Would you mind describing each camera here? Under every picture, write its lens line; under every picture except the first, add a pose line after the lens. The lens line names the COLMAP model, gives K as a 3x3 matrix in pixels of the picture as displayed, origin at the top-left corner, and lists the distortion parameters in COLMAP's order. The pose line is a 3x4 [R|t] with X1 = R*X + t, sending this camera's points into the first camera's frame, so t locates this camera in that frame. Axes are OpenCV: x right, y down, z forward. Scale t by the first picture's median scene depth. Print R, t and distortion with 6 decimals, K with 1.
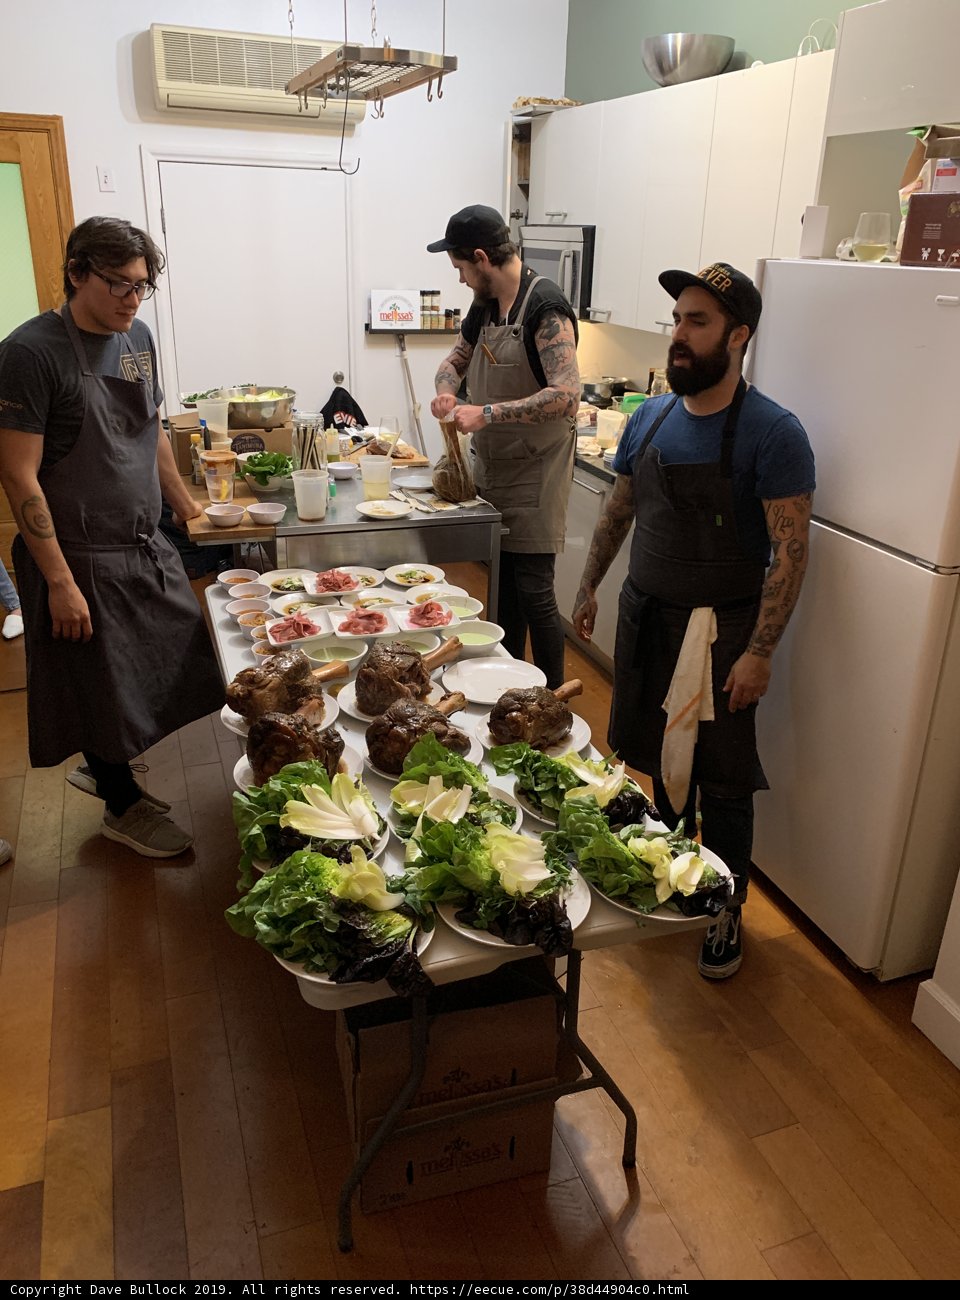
lens RADIAL K [[988.6, 0, 487.8], [0, 988.6, 630.2], [0, 0, 1]] dist [0.035802, -0.042526]
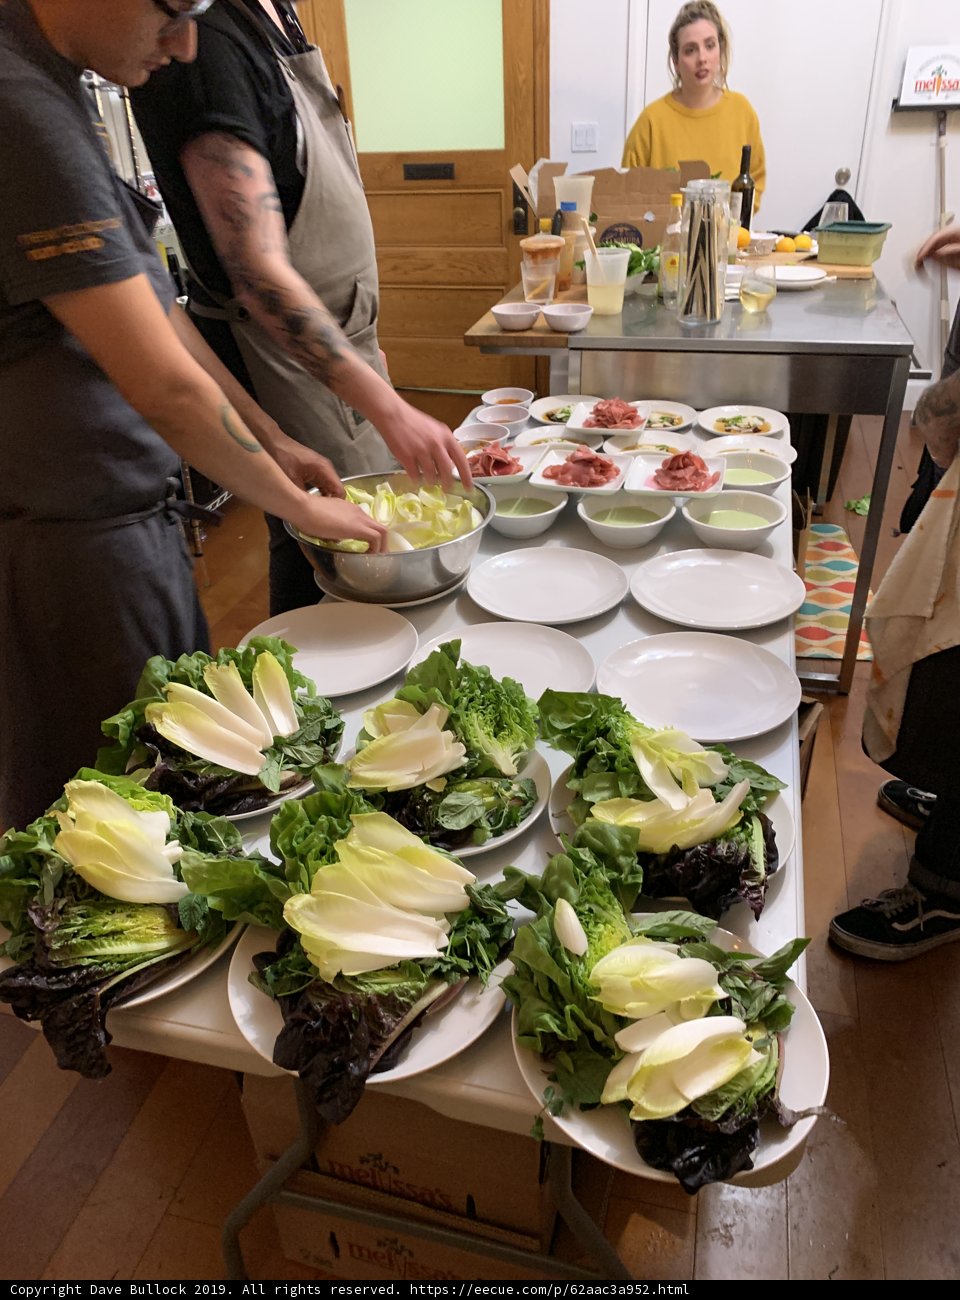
lens RADIAL K [[988.6, 0, 465.8], [0, 988.6, 638.1], [0, 0, 1]] dist [0.035802, -0.042526]
pose [[0.823459, 0.227389, -0.519817, 0.192630], [-0.152736, 0.971197, 0.182886, -0.007668], [0.546431, -0.071204, 0.834471, 0.360037]]
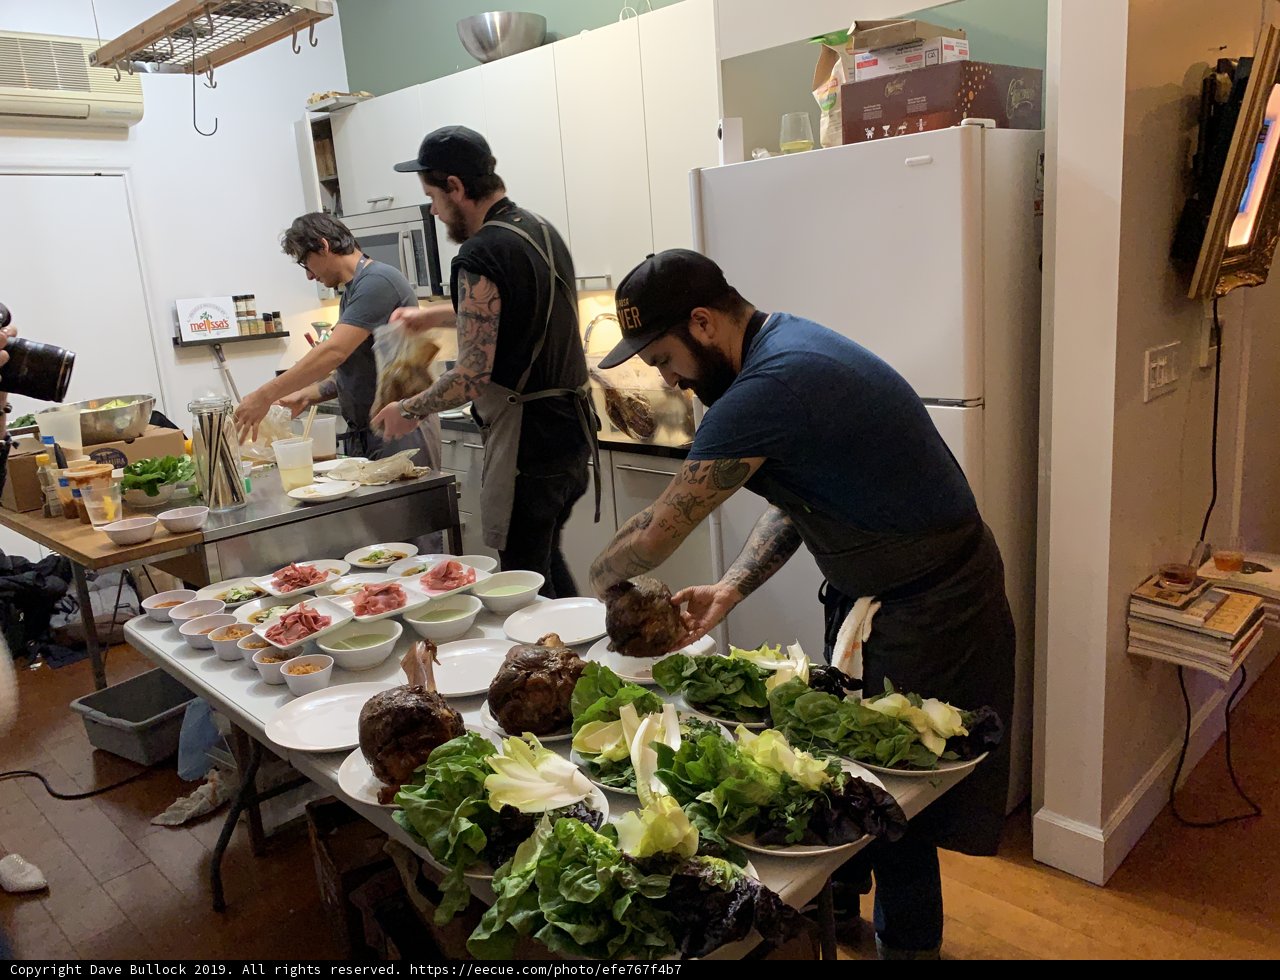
lens RADIAL K [[982.5, 0, 647.0], [0, 982.5, 478.6], [0, 0, 1]] dist [0.025946, -0.023364]
pose [[0.902962, -0.181847, 0.389348, -0.222670], [0.245365, 0.962009, -0.119729, 0.047008], [-0.352784, 0.203643, 0.913276, 0.141133]]
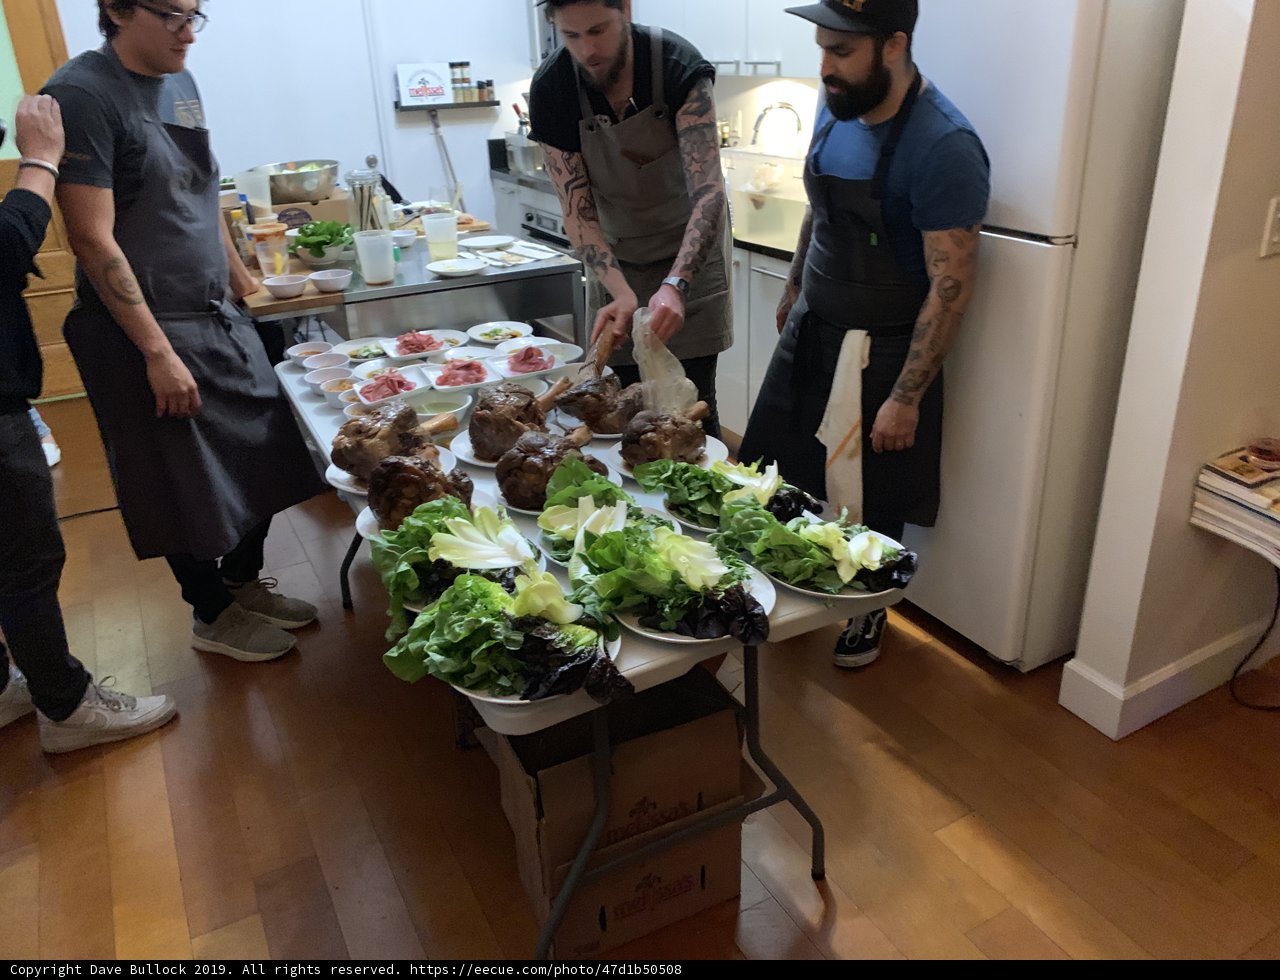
lens RADIAL K [[991.3, 0, 656.2], [0, 991.3, 466.4], [0, 0, 1]] dist [0.033656, -0.045436]
pose [[0.985775, -0.118079, 0.119607, -0.066035], [0.114817, 0.992810, 0.033832, 0.067122], [-0.122742, -0.019618, 0.992245, 0.045364]]
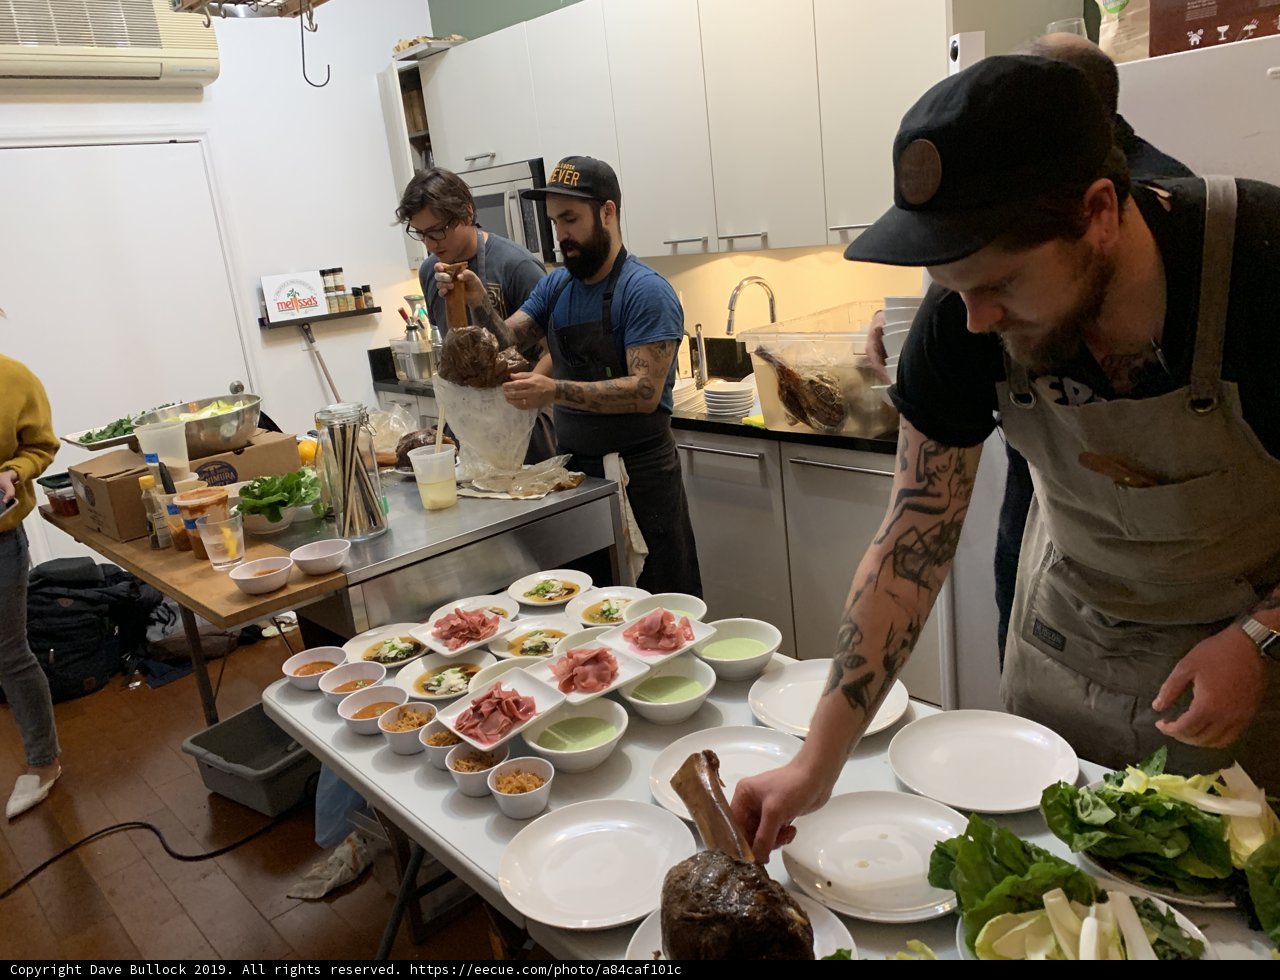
lens RADIAL K [[982.5, 0, 645.6], [0, 982.5, 468.2], [0, 0, 1]] dist [0.025946, -0.023364]
pose [[0.915501, -0.221310, 0.335977, -0.274093], [0.266490, 0.959212, -0.094319, -0.063518], [-0.301399, 0.175884, 0.937136, 0.348956]]
